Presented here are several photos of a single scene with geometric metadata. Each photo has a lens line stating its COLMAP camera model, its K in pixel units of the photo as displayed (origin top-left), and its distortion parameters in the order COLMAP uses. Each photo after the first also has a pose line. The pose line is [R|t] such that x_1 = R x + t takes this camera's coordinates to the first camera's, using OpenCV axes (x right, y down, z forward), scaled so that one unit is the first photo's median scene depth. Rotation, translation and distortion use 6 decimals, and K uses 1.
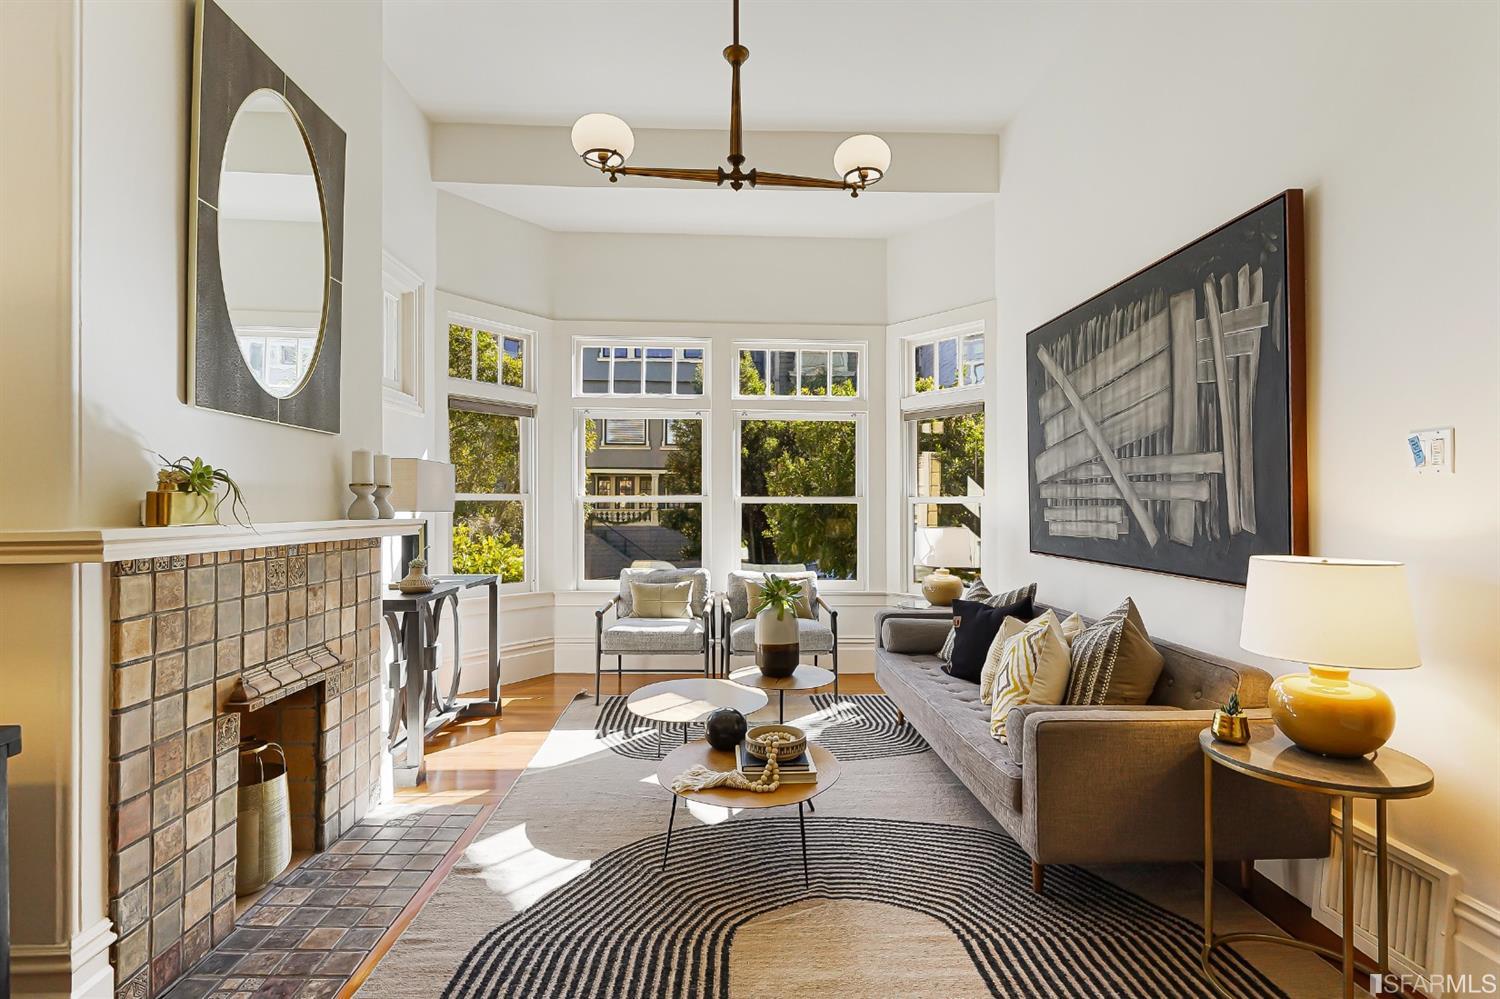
lens RADIAL K [[702.1, 0, 747.6], [0, 702.1, 504.8], [0, 0, 1]] dist [-0.025189, 0.003994]
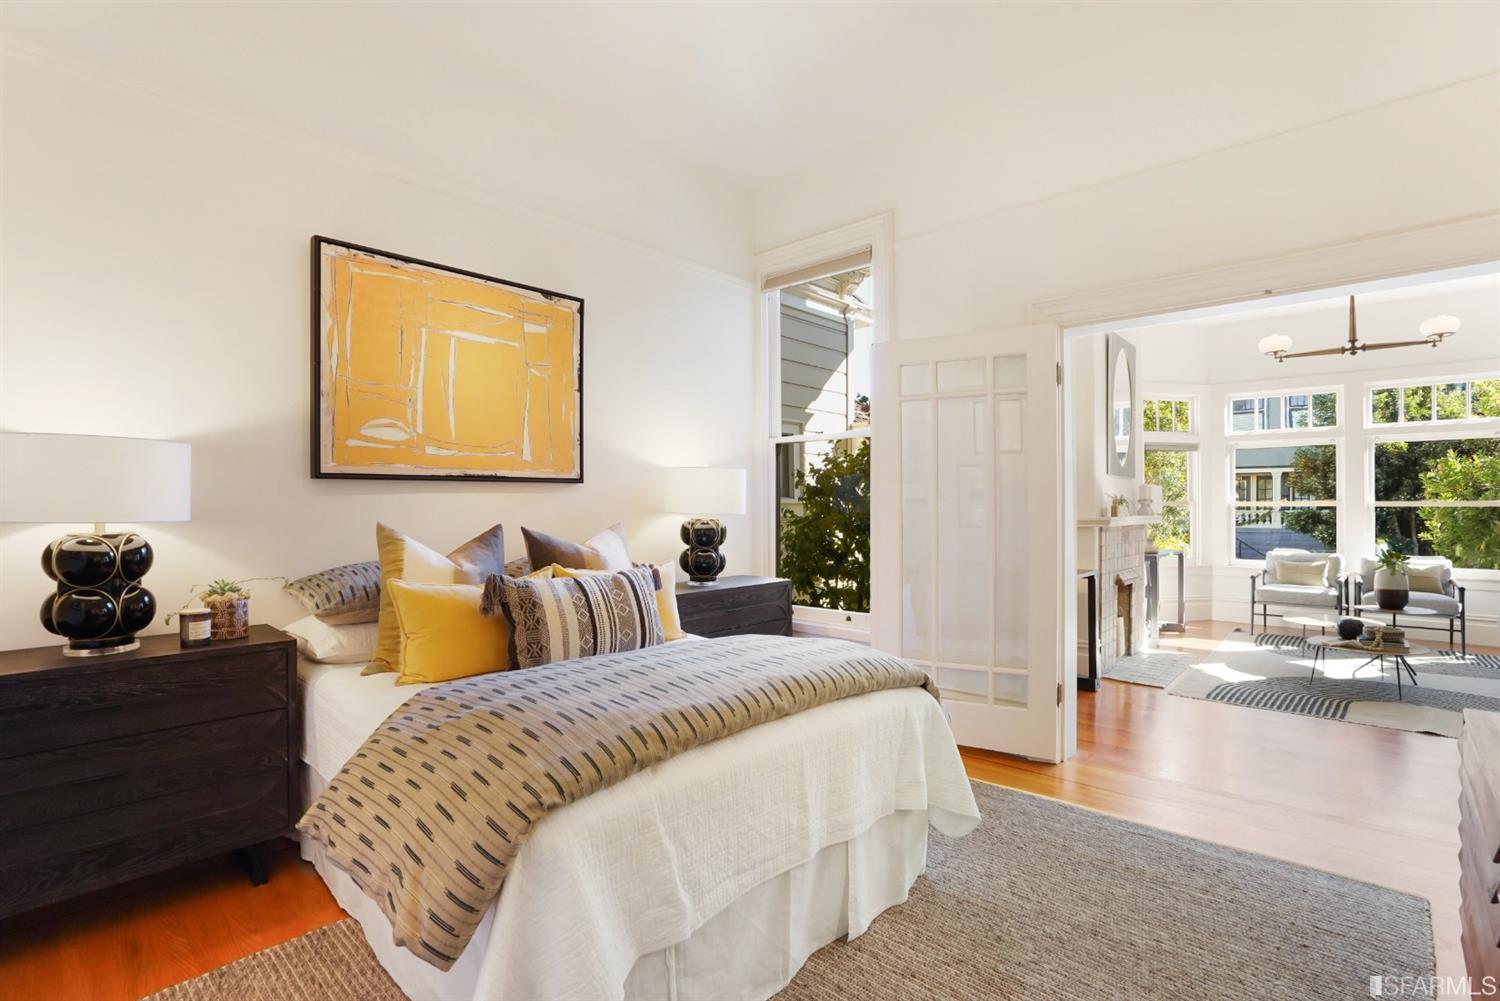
lens RADIAL K [[702.1, 0, 760.9], [0, 702.1, 504.2], [0, 0, 1]] dist [-0.025189, 0.003994]
pose [[0.721618, -0.005147, -0.692272, 0.092038], [0.003441, 0.999987, -0.003848, -0.008609], [0.692283, 0.000395, 0.721626, -1.188725]]
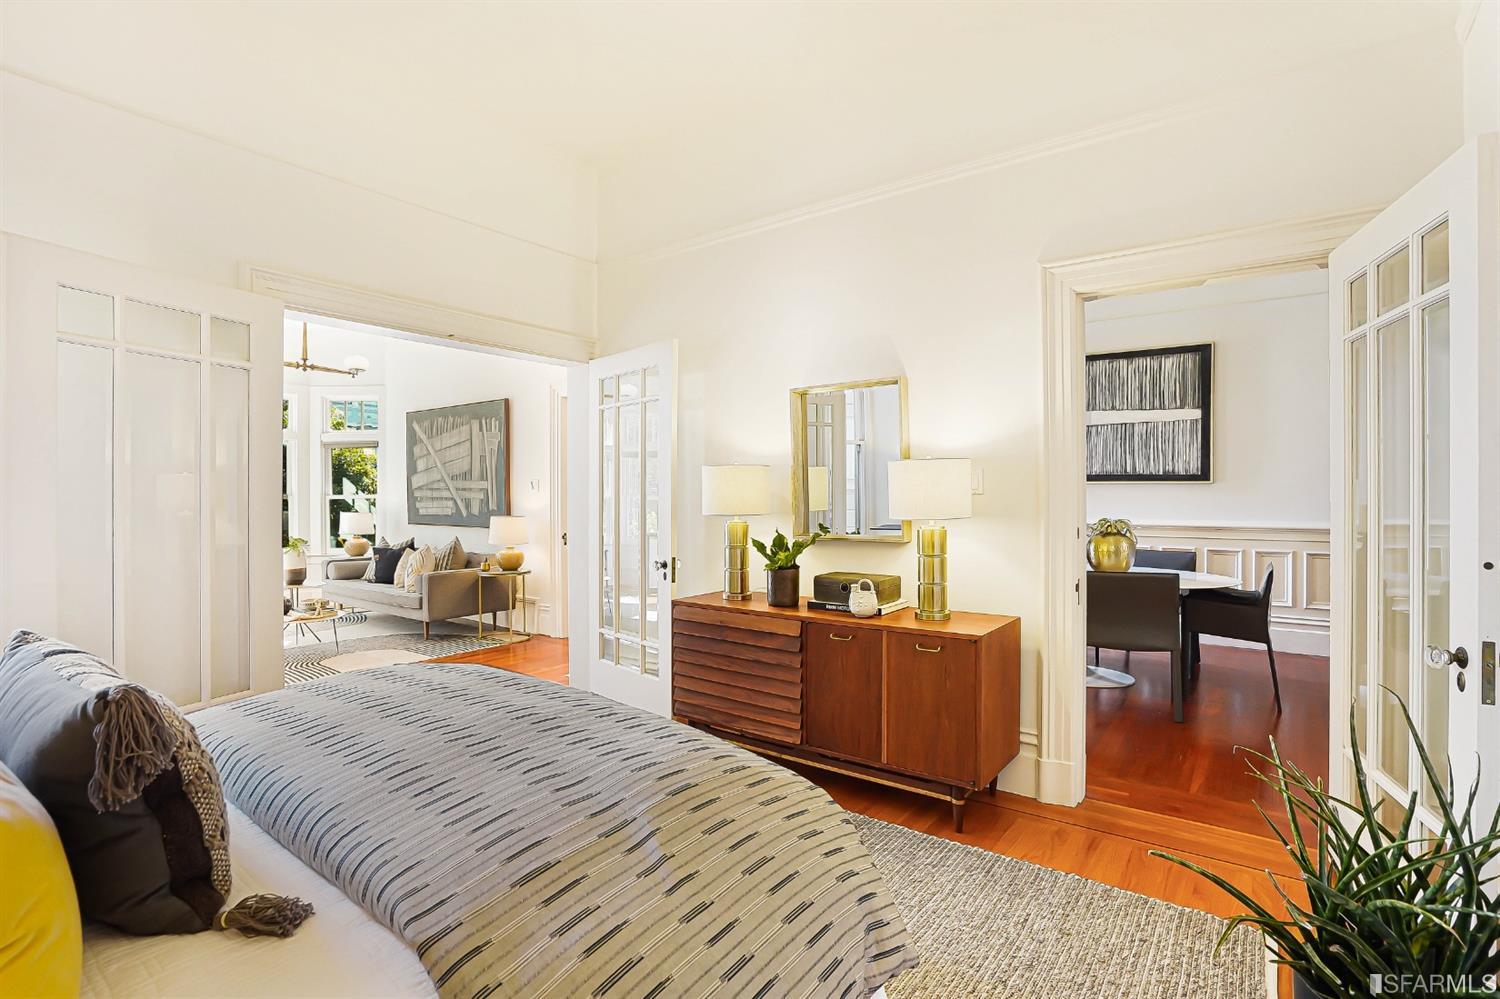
lens RADIAL K [[702.1, 0, 735.1], [0, 702.1, 503.7], [0, 0, 1]] dist [-0.025189, 0.003994]
pose [[0.634464, -0.008538, 0.772905, -0.670337], [0.000090, 0.999940, 0.010972, -0.012988], [-0.772952, -0.006892, 0.634426, -1.210093]]
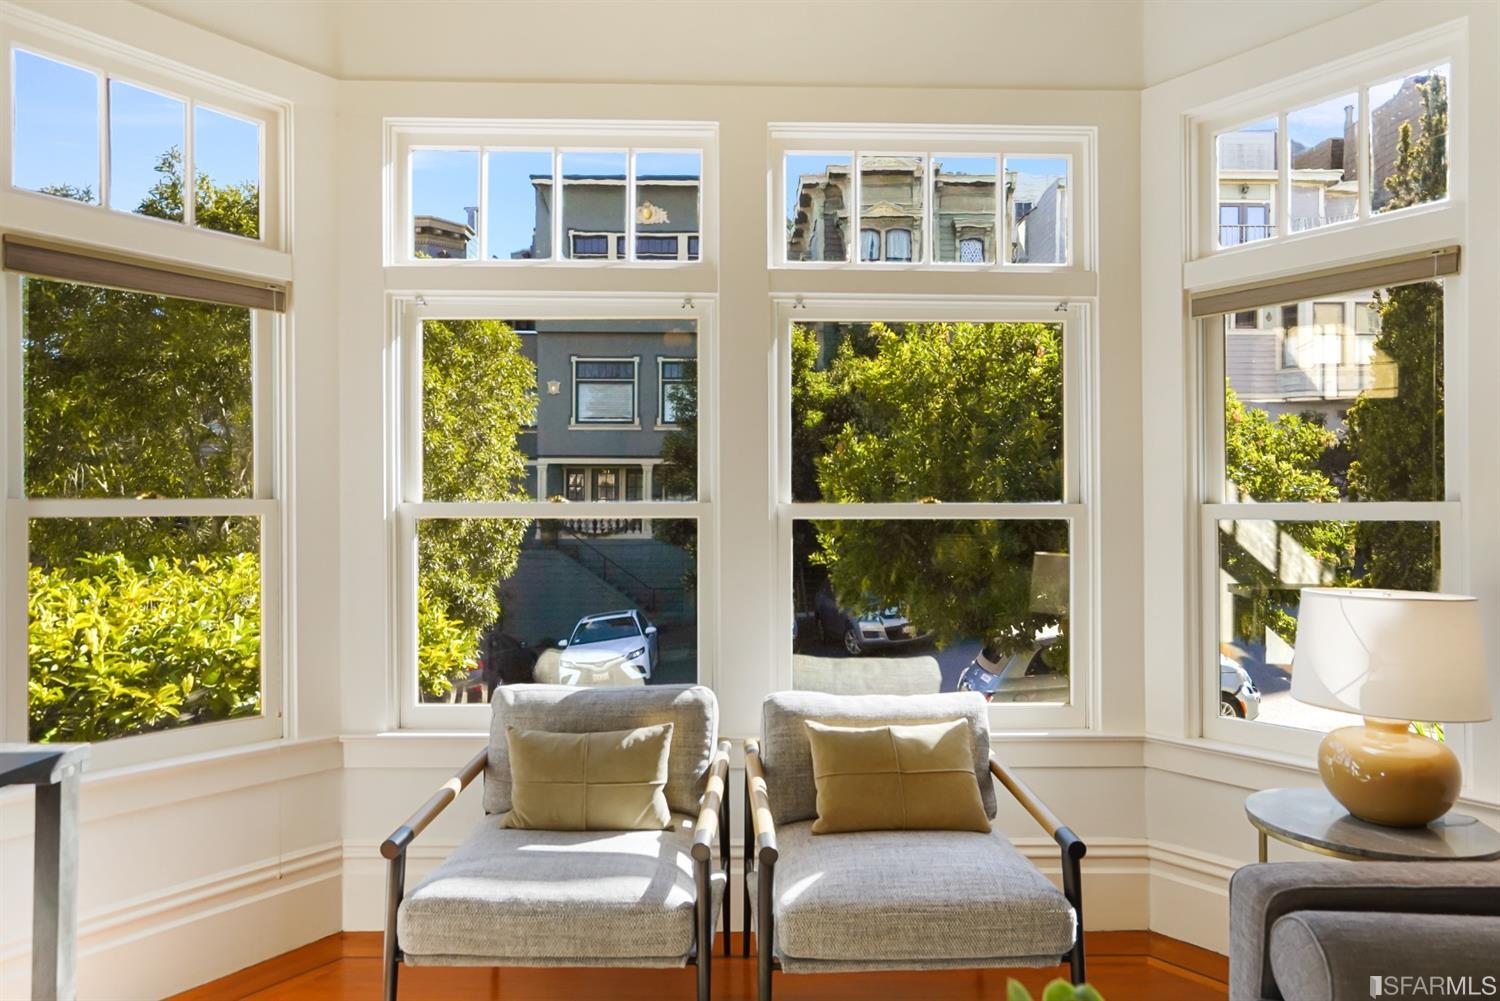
lens RADIAL K [[931.3, 0, 747.1], [0, 931.3, 515.3], [0, 0, 1]] dist [-0.022321, 0.009249]
pose [[0.999483, -0.002831, -0.032040, -0.030098], [0.003124, 0.999954, 0.009091, -0.016483], [0.032013, -0.009186, 0.999445, 0.739599]]
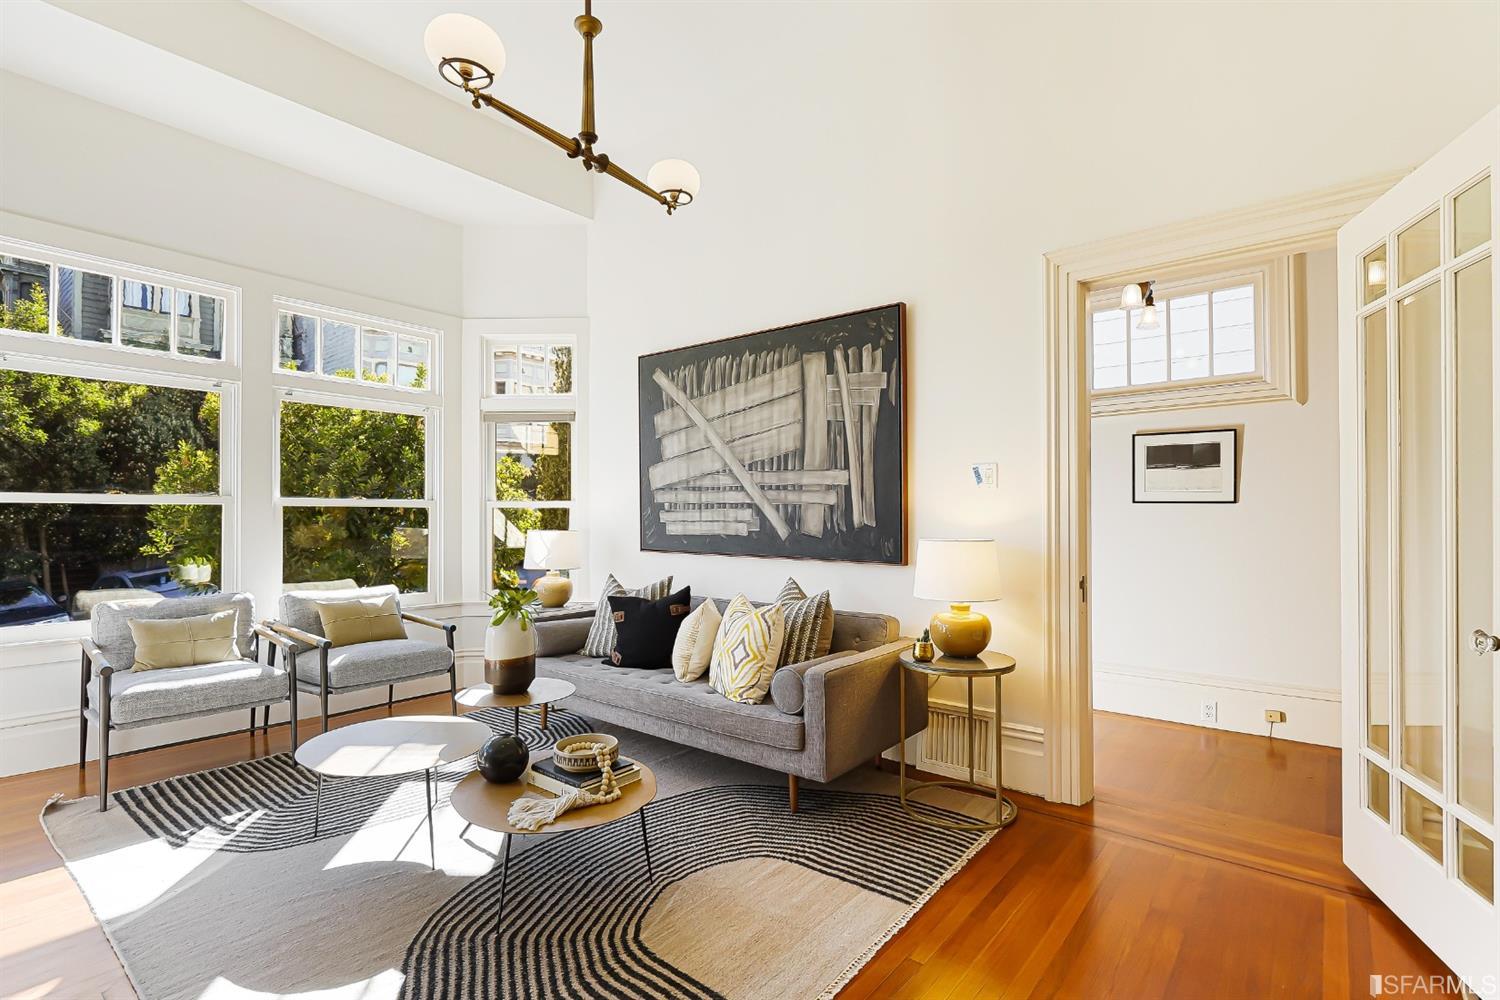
lens RADIAL K [[702.1, 0, 759.0], [0, 702.1, 505.9], [0, 0, 1]] dist [-0.025189, 0.003994]
pose [[0.653137, 0.008515, 0.757192, -0.410090], [-0.000275, 0.999939, -0.011008, 0.010267], [-0.757240, 0.006982, 0.653100, 0.151535]]
